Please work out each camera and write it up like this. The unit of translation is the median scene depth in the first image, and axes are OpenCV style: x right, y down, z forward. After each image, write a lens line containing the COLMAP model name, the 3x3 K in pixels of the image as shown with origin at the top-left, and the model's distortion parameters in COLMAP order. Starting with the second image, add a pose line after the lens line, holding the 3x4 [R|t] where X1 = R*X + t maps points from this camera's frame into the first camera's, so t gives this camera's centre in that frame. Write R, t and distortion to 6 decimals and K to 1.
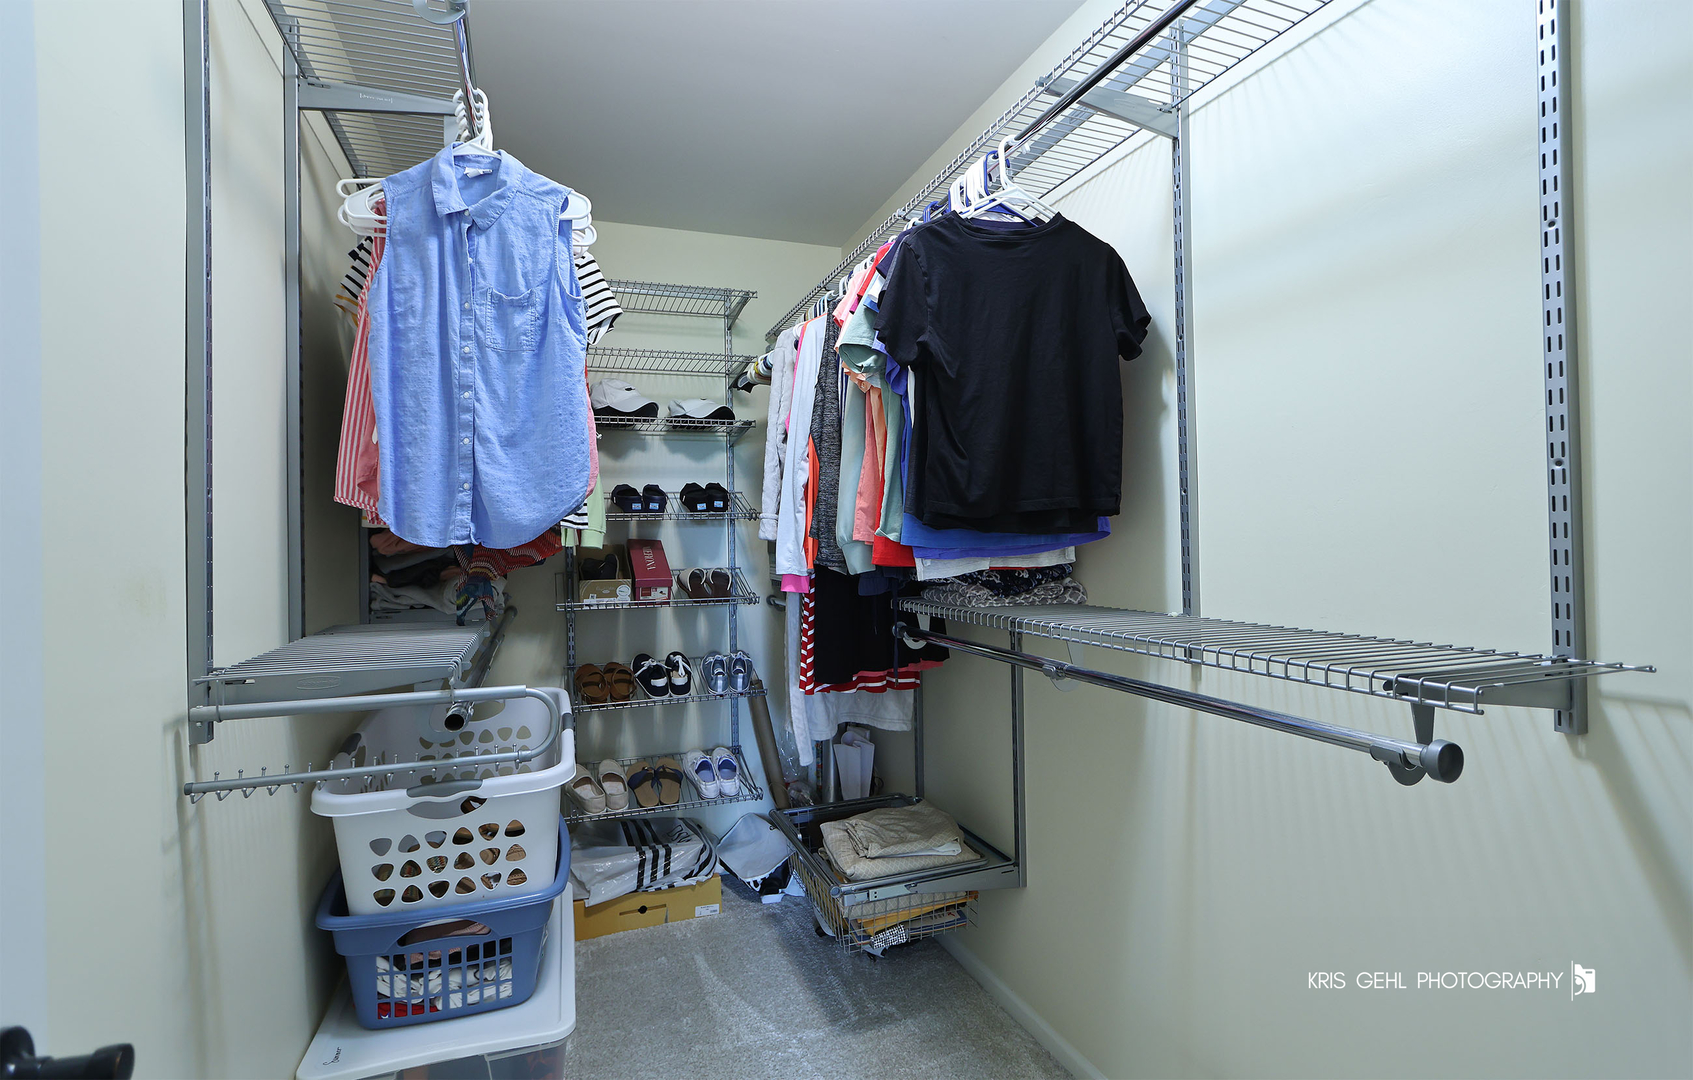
lens RADIAL K [[815.5, 0, 844.4], [0, 815.5, 538.8], [0, 0, 1]] dist [-0.002472, -0.000064]
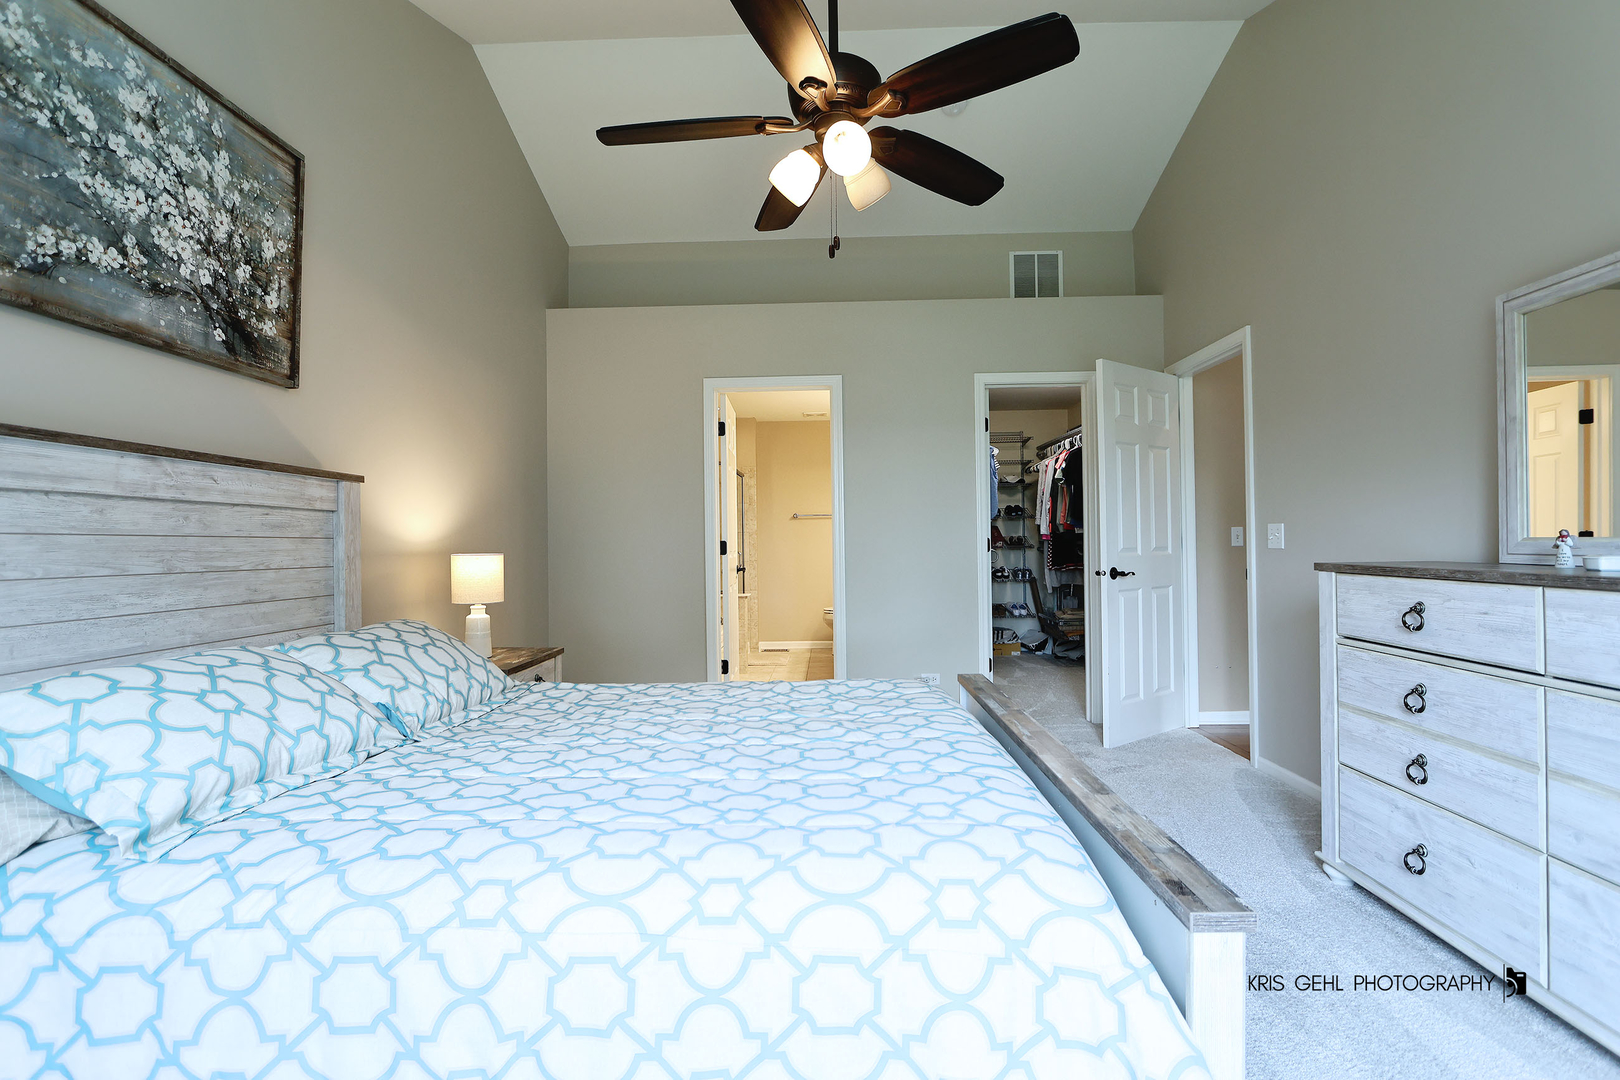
lens RADIAL K [[754.6, 0, 803.5], [0, 754.6, 538.0], [0, 0, 1]] dist [-0.004510, -0.000372]
pose [[0.924708, -0.000064, -0.380676, 0.151199], [0.002410, 0.999981, 0.005685, 0.027694], [0.380669, -0.006175, 0.924691, -1.726629]]
